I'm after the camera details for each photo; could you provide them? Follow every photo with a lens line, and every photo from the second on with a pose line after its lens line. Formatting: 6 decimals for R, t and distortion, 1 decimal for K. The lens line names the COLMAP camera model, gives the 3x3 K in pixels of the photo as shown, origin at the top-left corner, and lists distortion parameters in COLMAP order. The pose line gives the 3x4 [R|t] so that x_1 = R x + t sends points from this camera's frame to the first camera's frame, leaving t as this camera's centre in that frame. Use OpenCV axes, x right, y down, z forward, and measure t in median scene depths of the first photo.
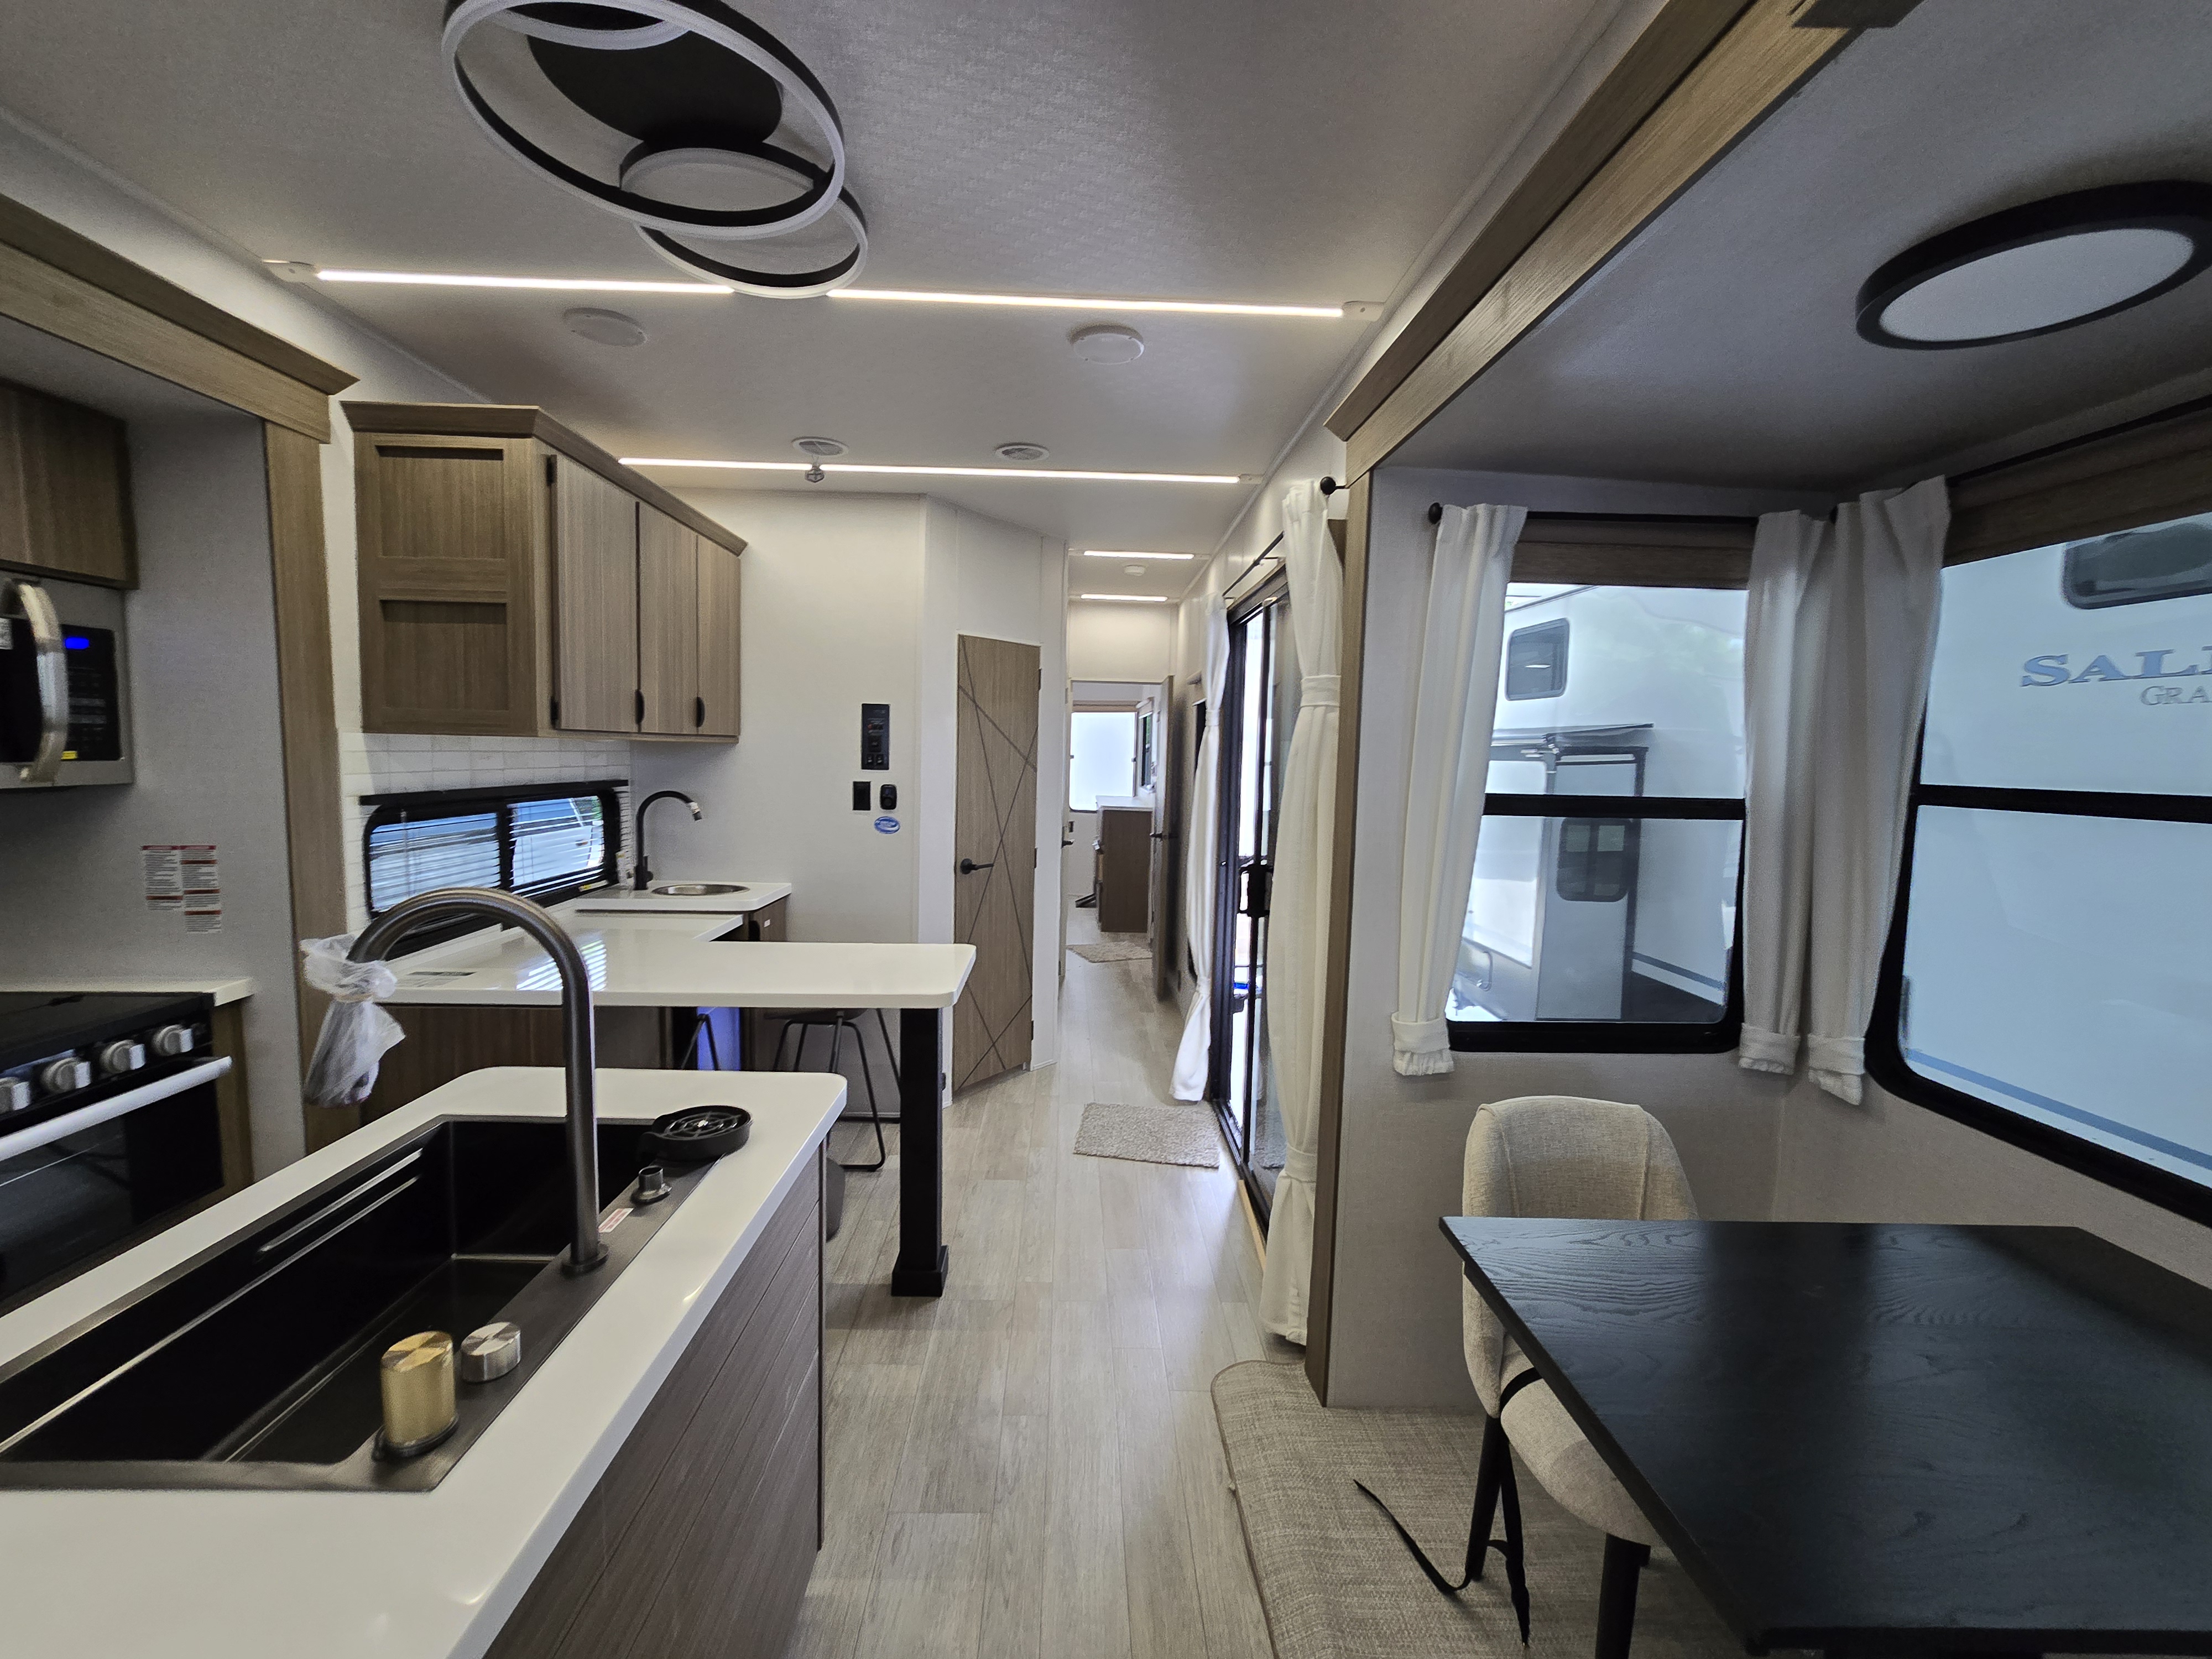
lens RADIAL K [[910.8, 0, 1094.8], [0, 910.8, 821.7], [0, 0, 1]] dist [-0.007508, 0.003076]
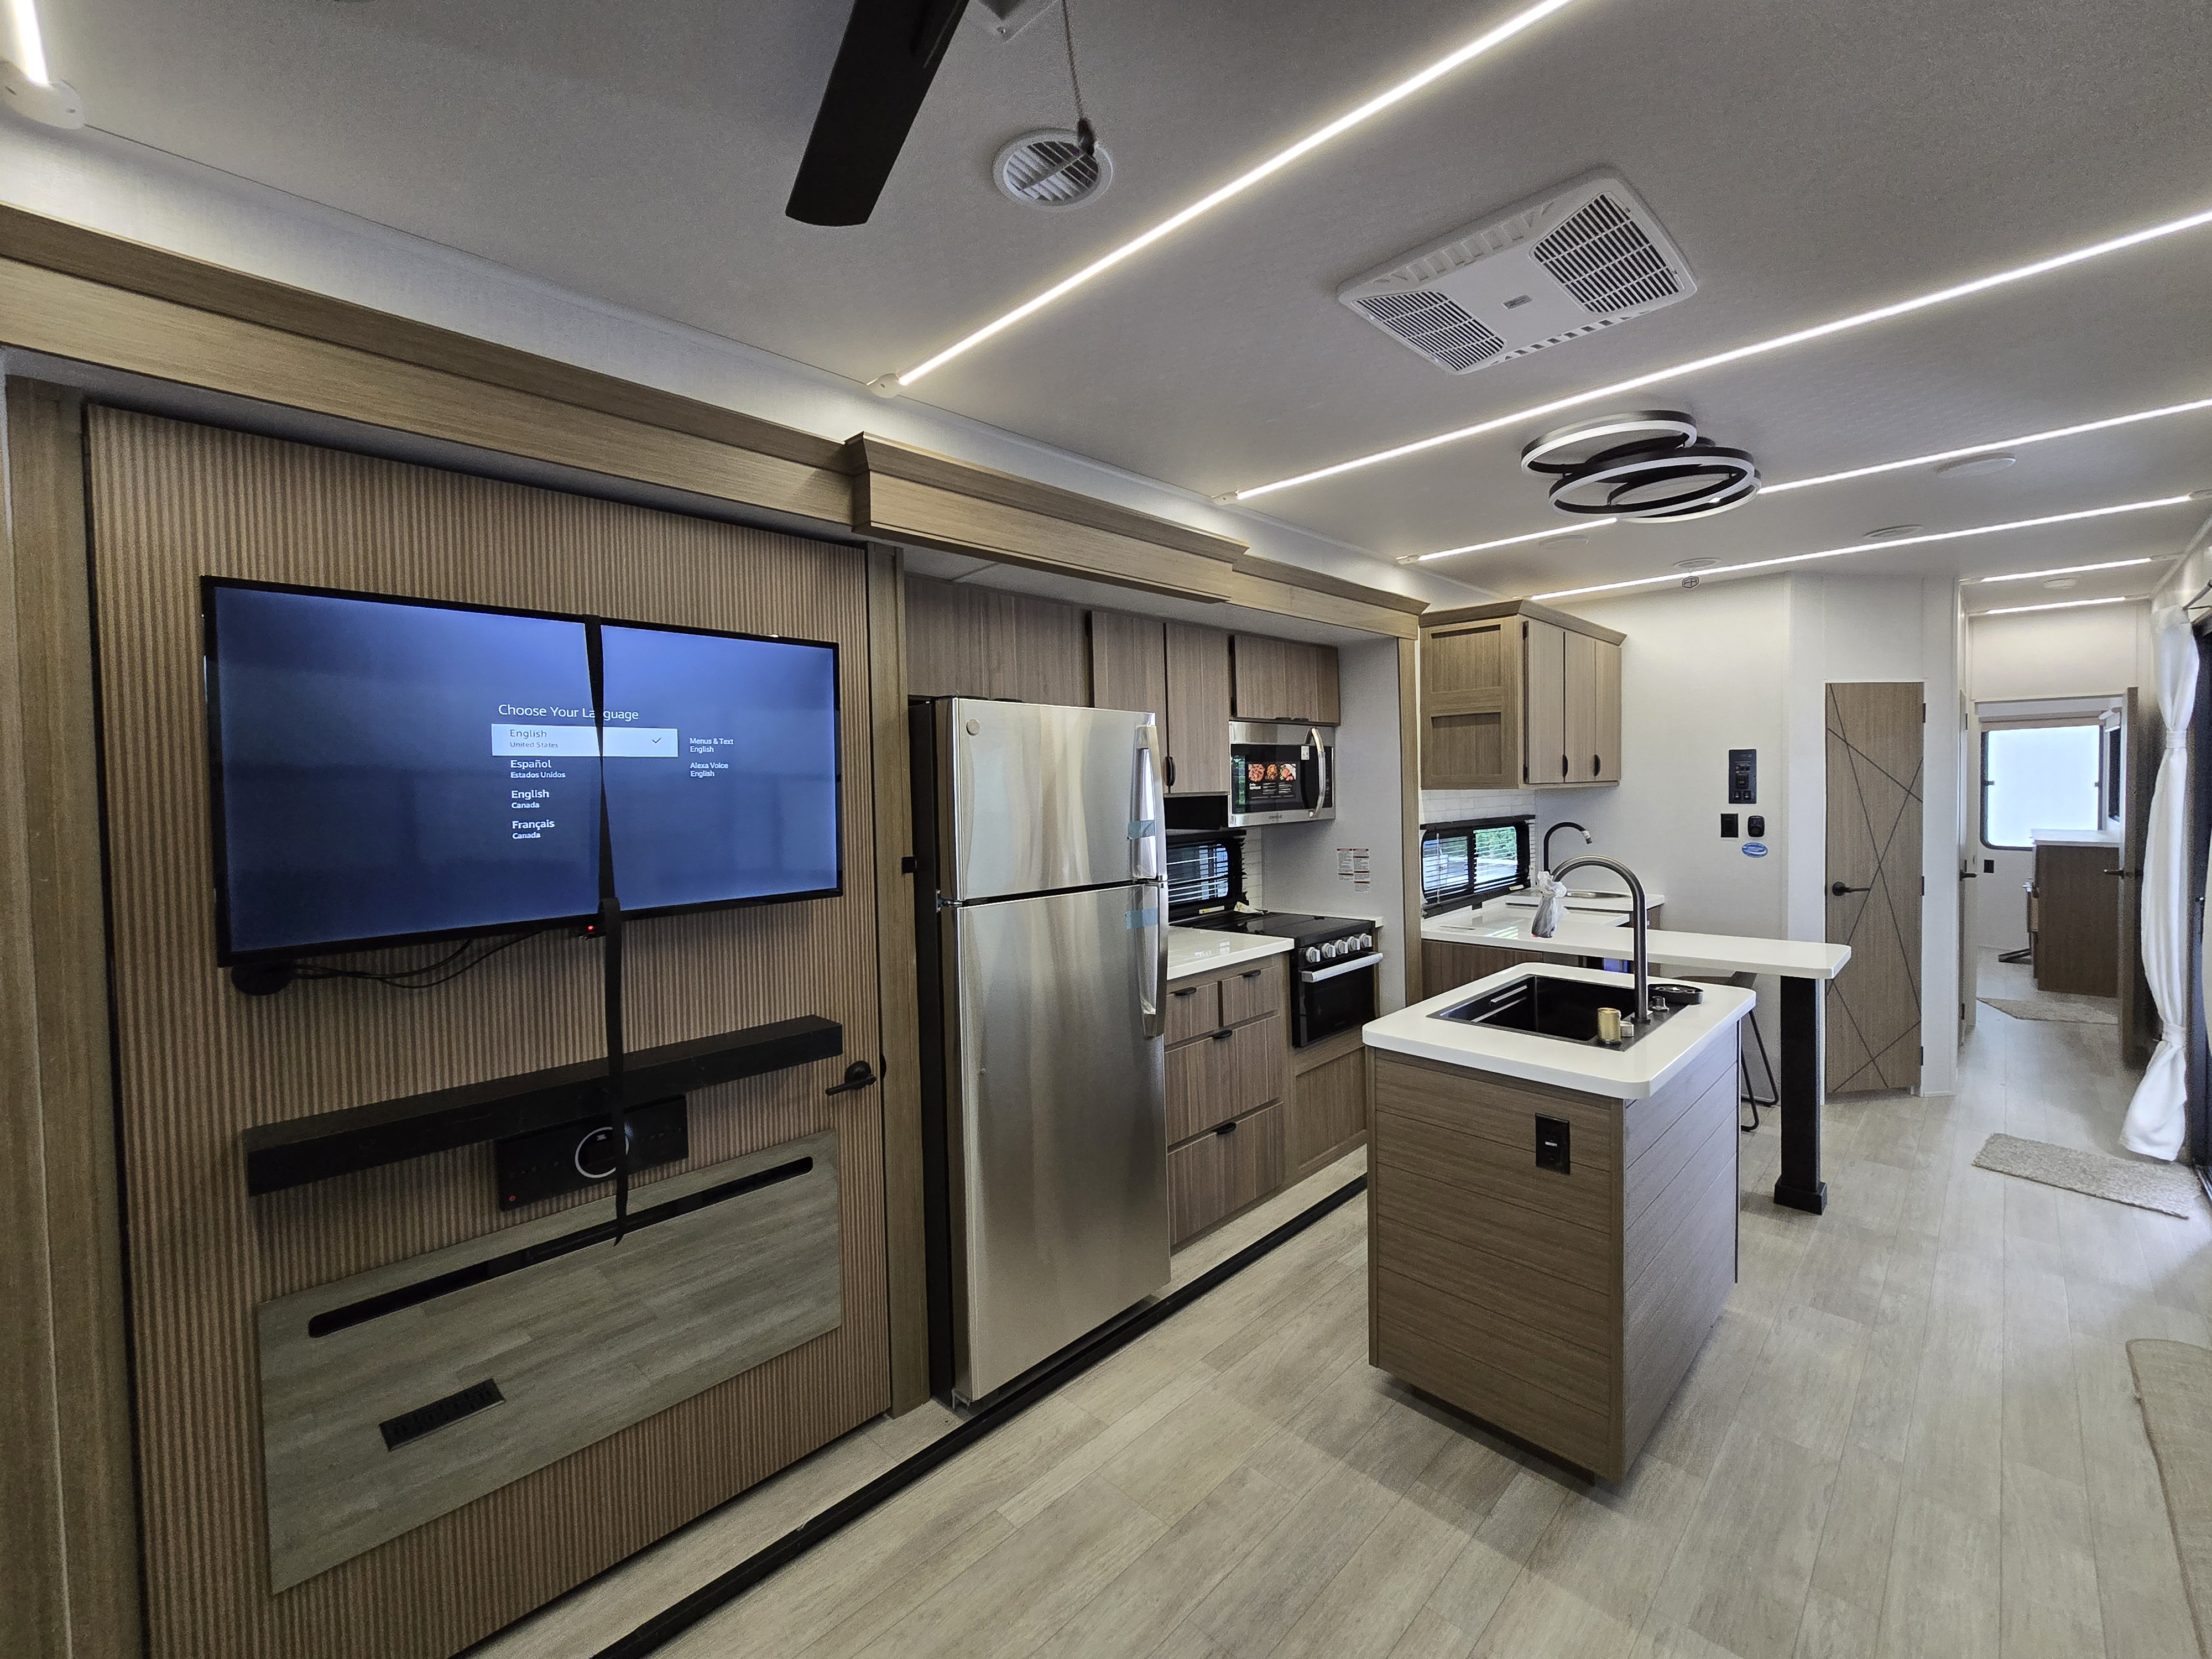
lens RADIAL K [[910.8, 0, 1107.7], [0, 910.8, 809.7], [0, 0, 1]] dist [-0.007508, 0.003076]
pose [[0.689793, -0.017880, -0.723786, 0.075091], [-0.021604, 0.998742, -0.045261, 0.035293], [0.723685, 0.046857, 0.688538, -0.656247]]
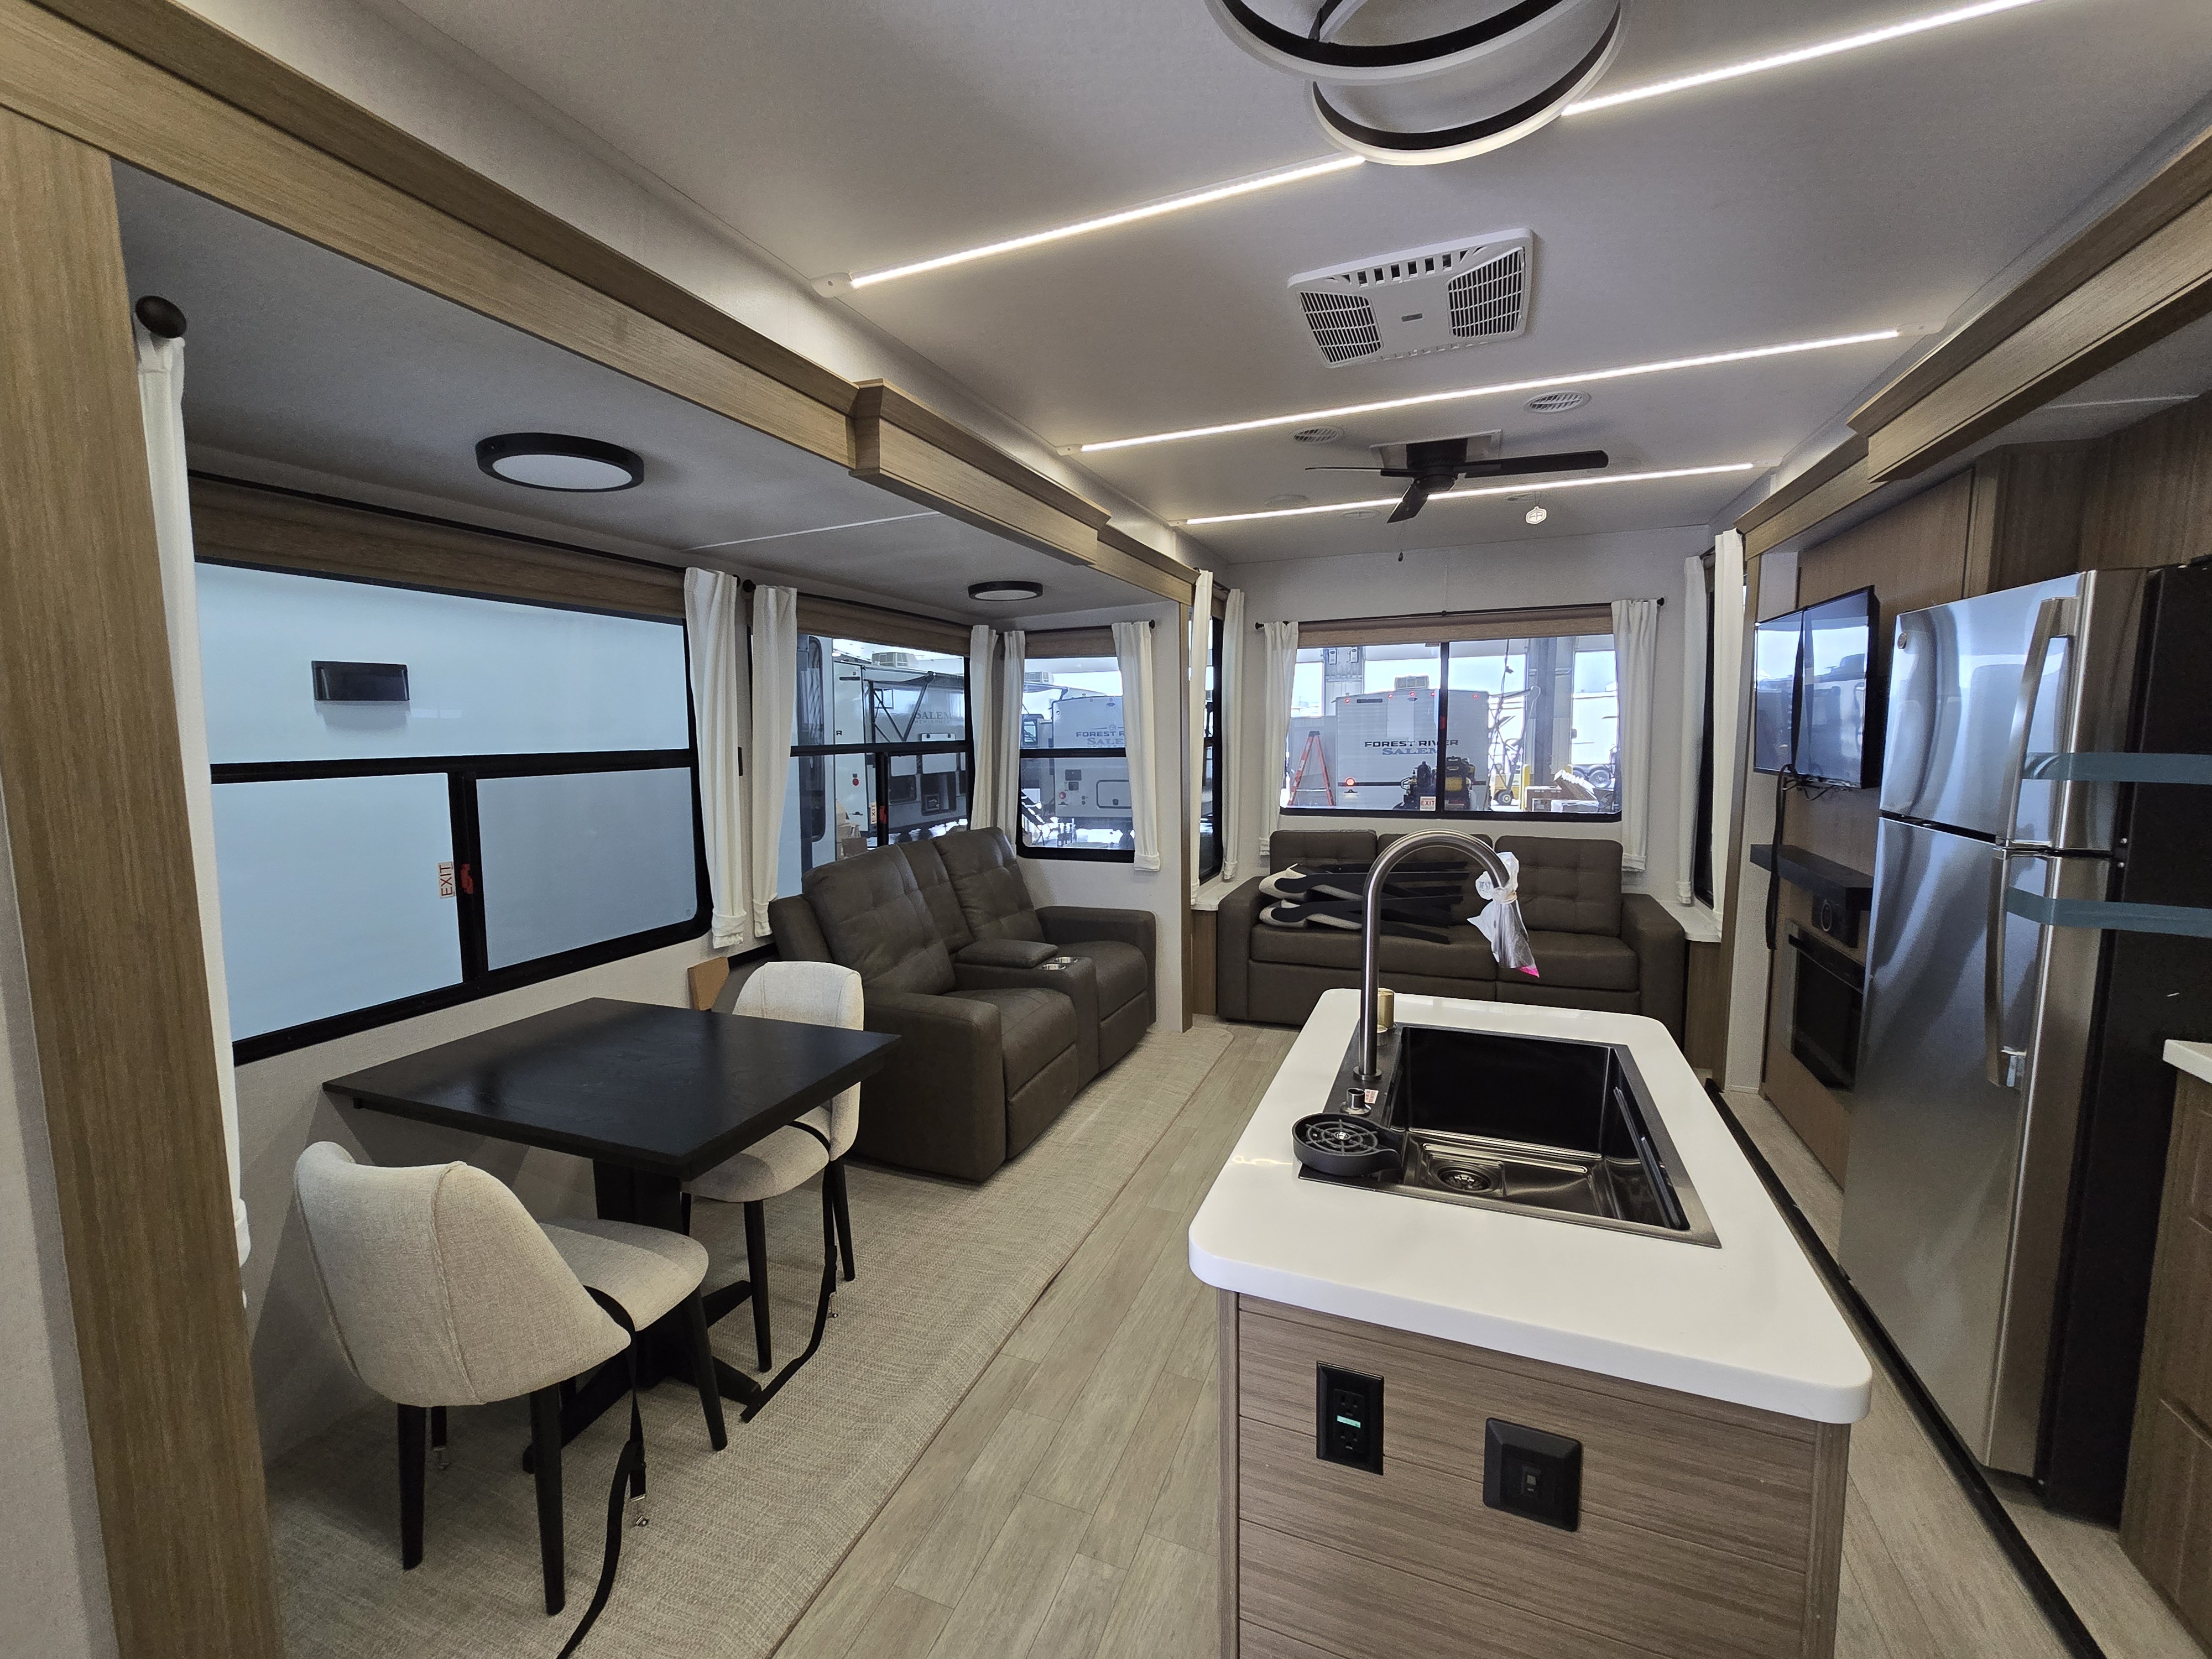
lens RADIAL K [[910.8, 0, 1097.4], [0, 910.8, 825.1], [0, 0, 1]] dist [-0.007508, 0.003076]
pose [[-0.918294, -0.050118, 0.392713, -0.299054], [0.026906, 0.981761, 0.188207, -0.095496], [-0.394983, 0.183396, -0.900197, 1.023803]]
